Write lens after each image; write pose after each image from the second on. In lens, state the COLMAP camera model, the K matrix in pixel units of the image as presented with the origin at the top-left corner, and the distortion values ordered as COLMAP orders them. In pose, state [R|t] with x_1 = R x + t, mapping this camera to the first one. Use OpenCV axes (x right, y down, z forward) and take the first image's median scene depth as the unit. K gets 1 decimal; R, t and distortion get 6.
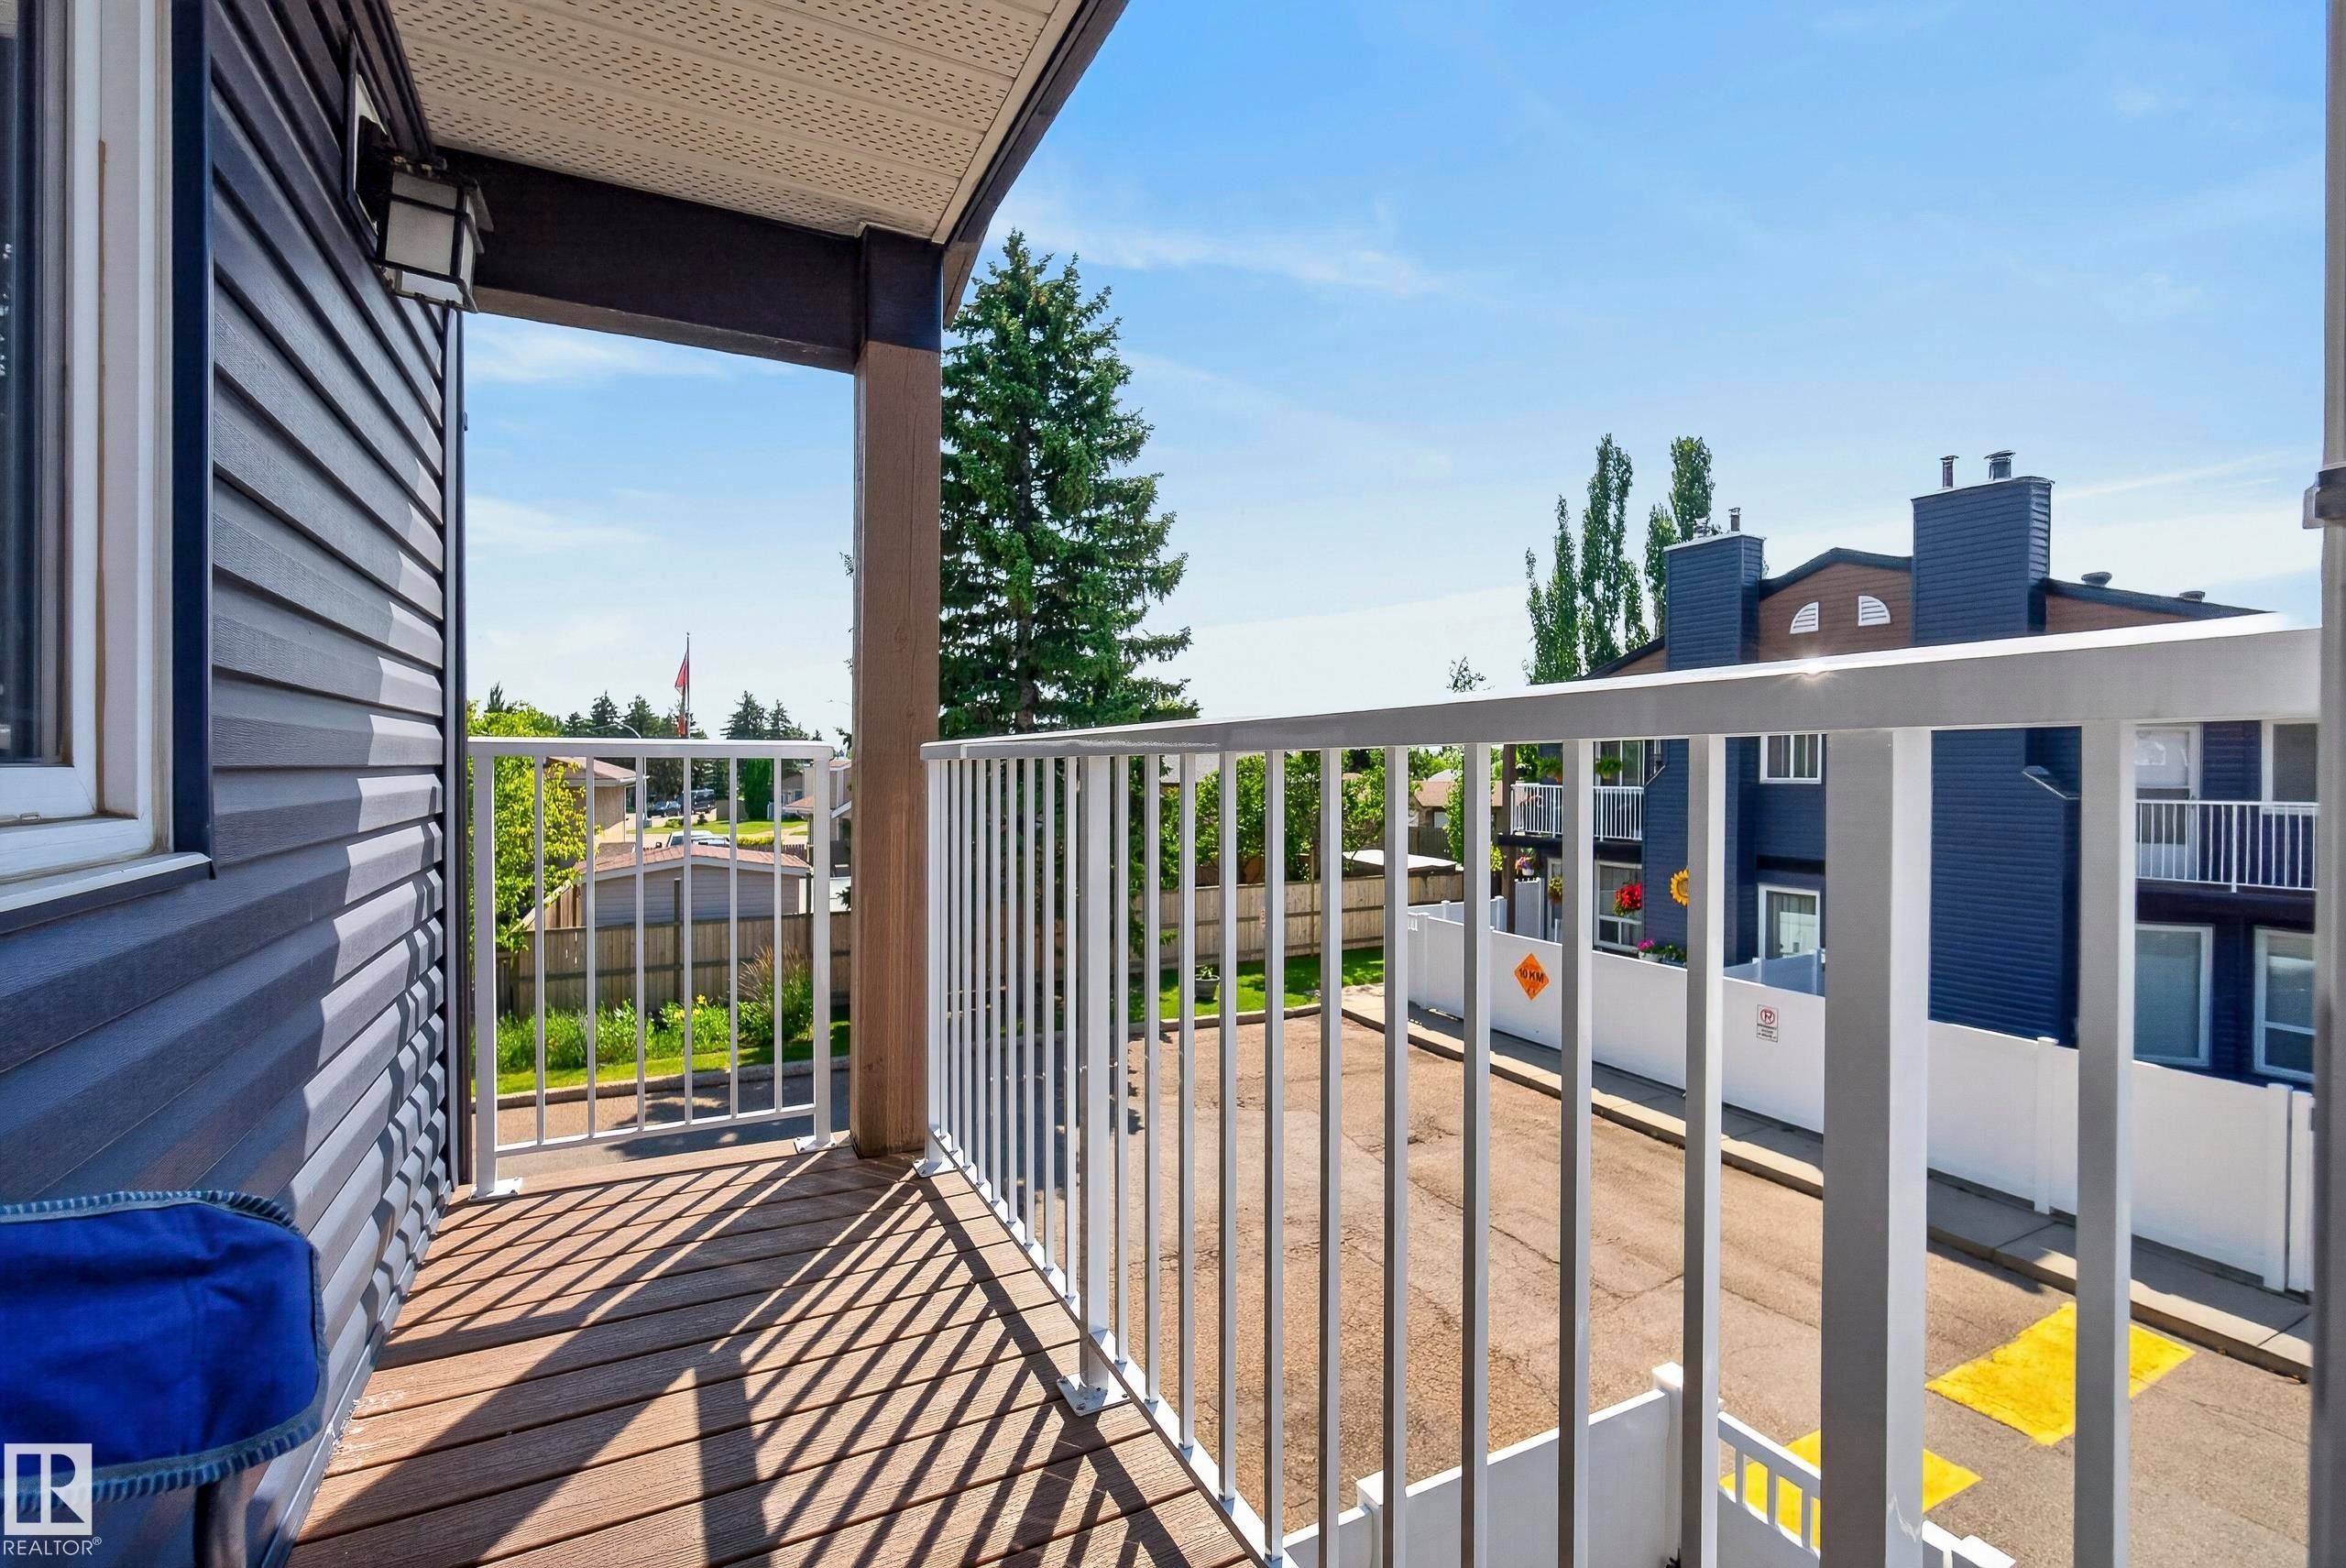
lens RADIAL K [[1011.8, 0, 1171.7], [0, 1011.8, 779.3], [0, 0, 1]] dist [-0.013159, 0.002371]
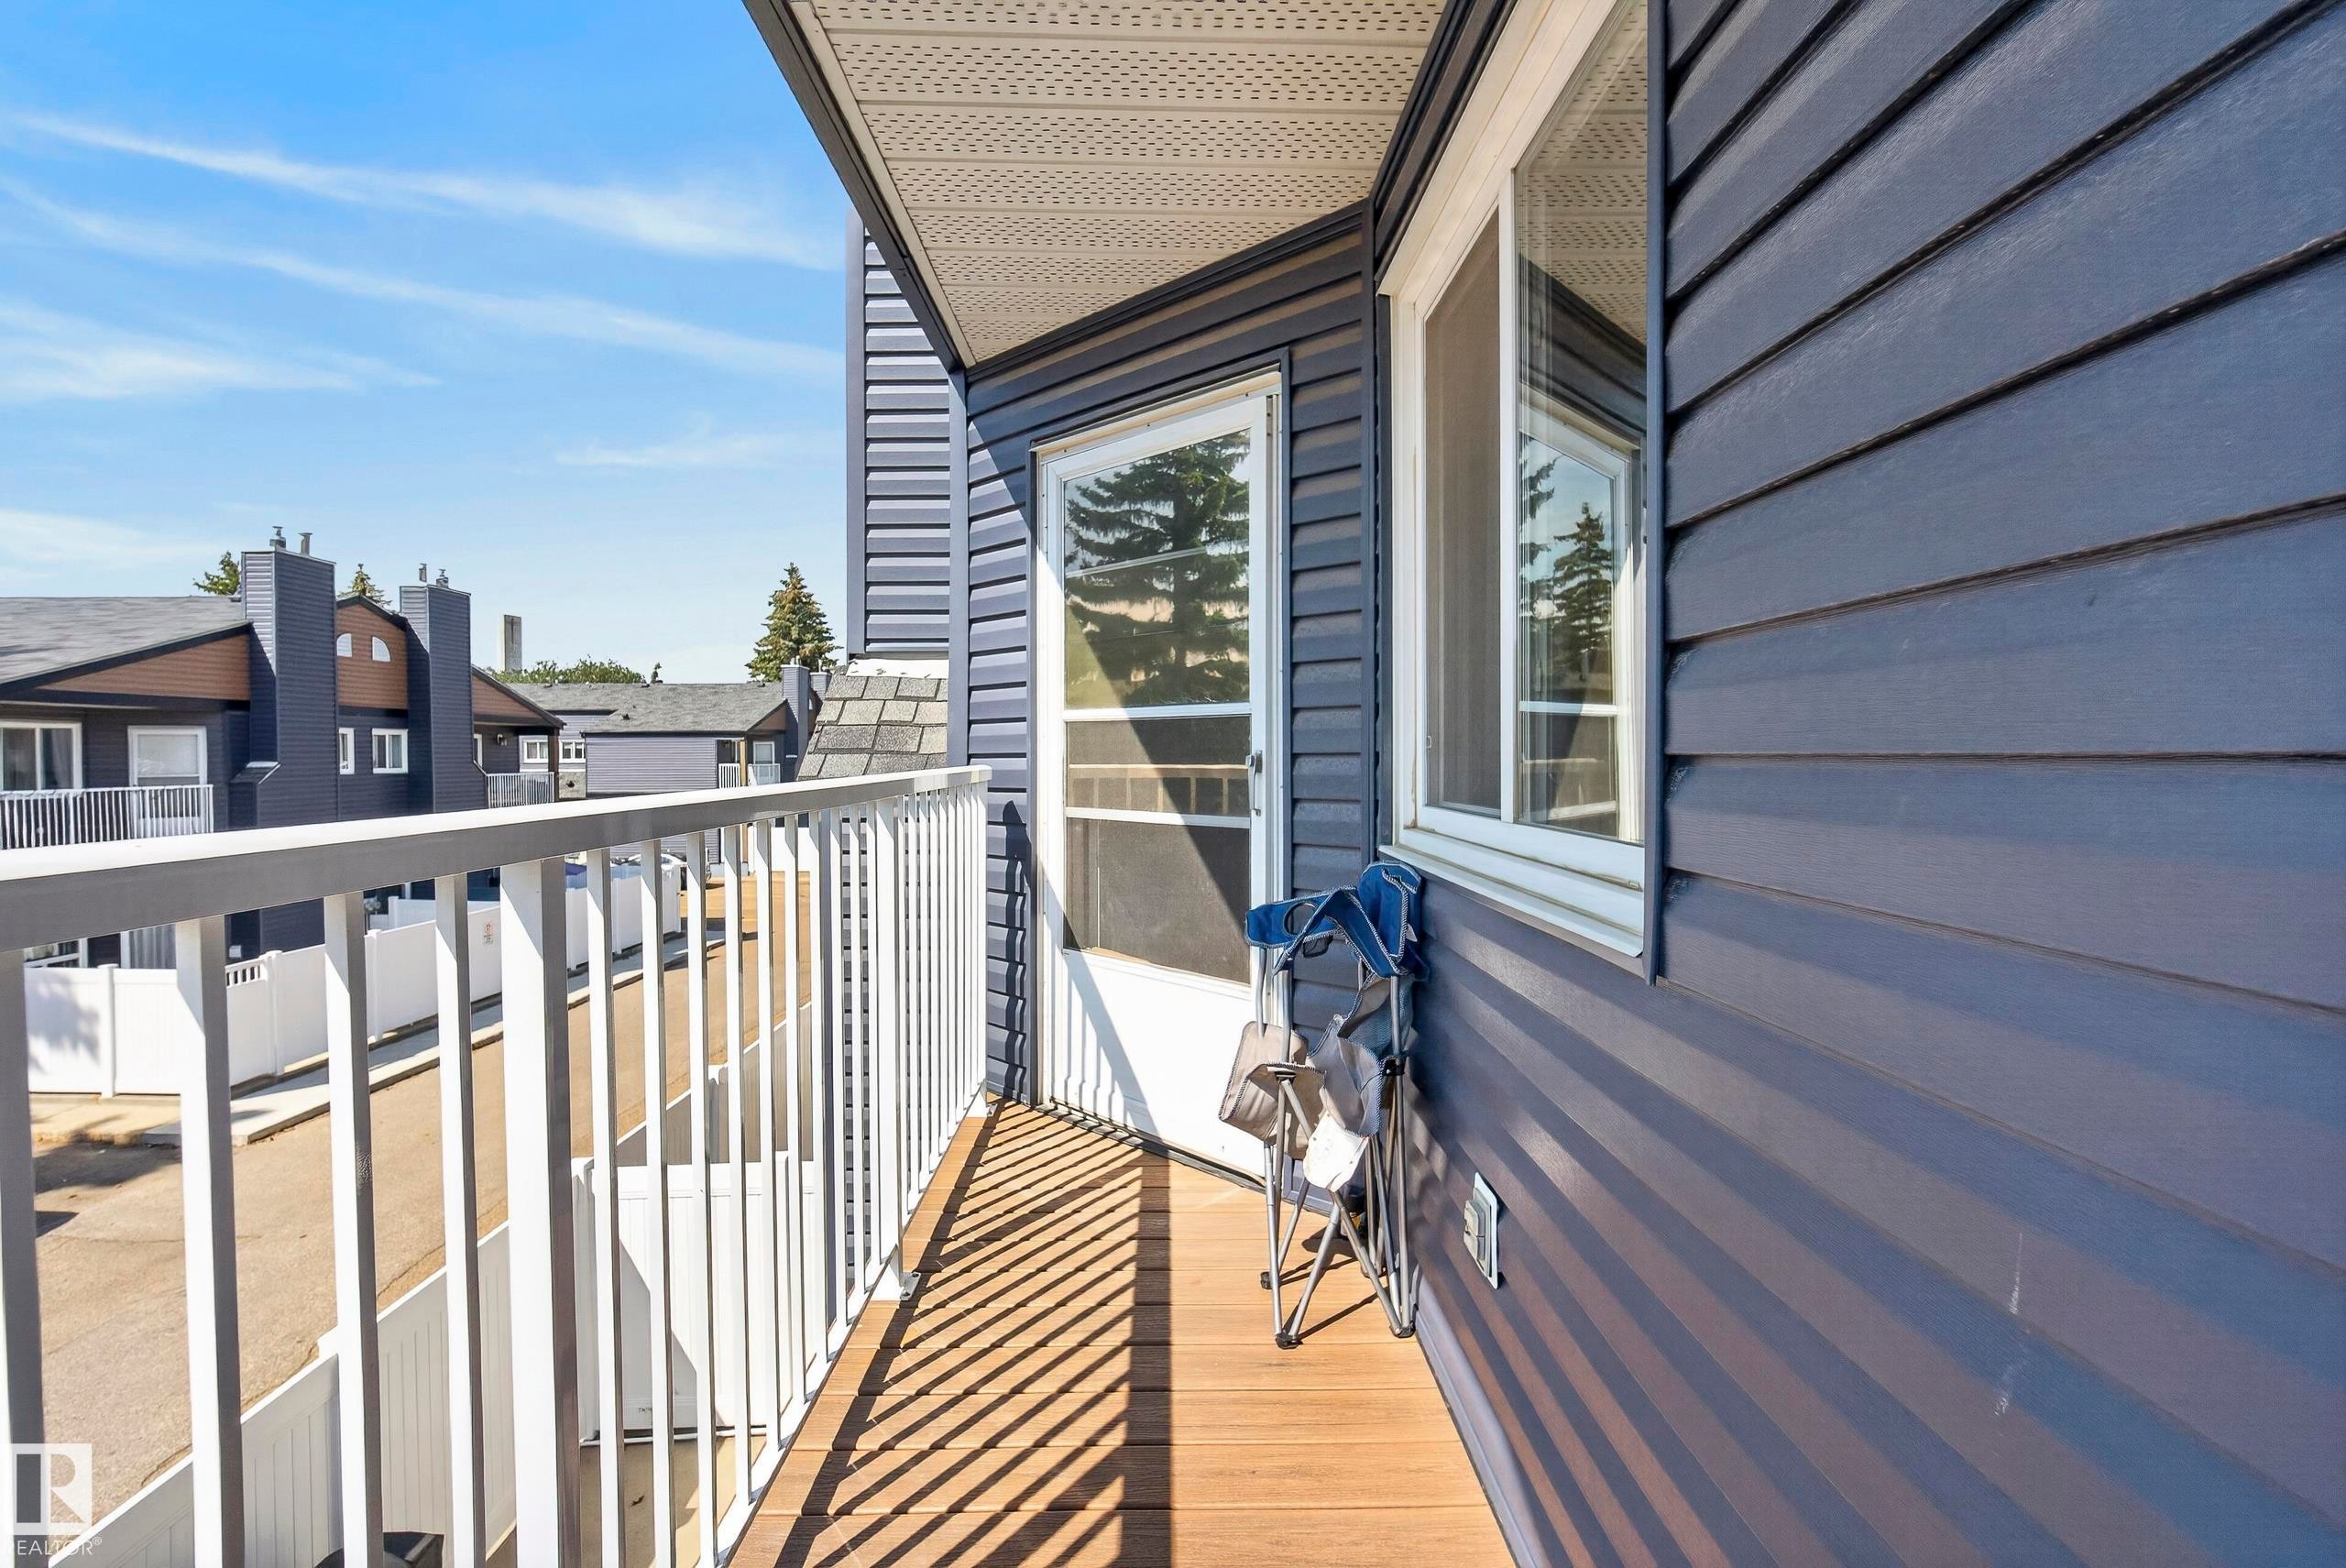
lens RADIAL K [[1011.8, 0, 1170.6], [0, 1011.8, 775.8], [0, 0, 1]] dist [-0.013159, 0.002371]
pose [[-0.899326, -0.011715, 0.437121, -0.912327], [-0.000467, 0.999666, 0.025830, -0.032774], [-0.437278, 0.023026, -0.899032, 1.911863]]
